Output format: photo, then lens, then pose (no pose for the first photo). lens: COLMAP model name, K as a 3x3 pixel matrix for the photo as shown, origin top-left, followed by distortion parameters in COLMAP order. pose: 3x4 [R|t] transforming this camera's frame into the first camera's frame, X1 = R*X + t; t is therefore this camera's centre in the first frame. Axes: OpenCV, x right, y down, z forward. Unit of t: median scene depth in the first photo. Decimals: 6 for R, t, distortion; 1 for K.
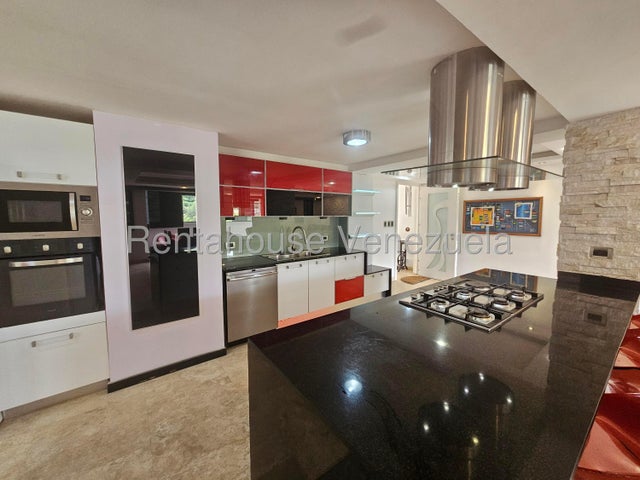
lens RADIAL K [[255.9, 0, 320.0], [0, 255.9, 240.0], [0, 0, 1]] dist [-0.000374, -0.000058]
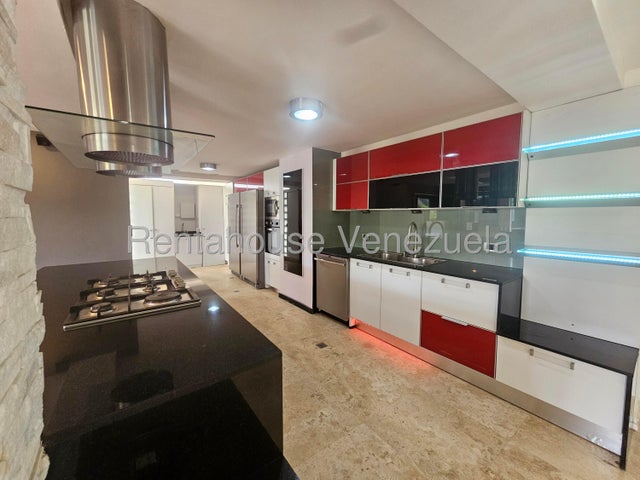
lens RADIAL K [[261.4, 0, 321.0], [0, 261.4, 234.5], [0, 0, 1]] dist [0.000488, 0.000205]
pose [[-0.005332, 0.084824, -0.996382, 0.810596], [-0.086918, 0.992585, 0.084966, -0.067745], [0.996201, 0.087057, 0.002081, 0.863754]]
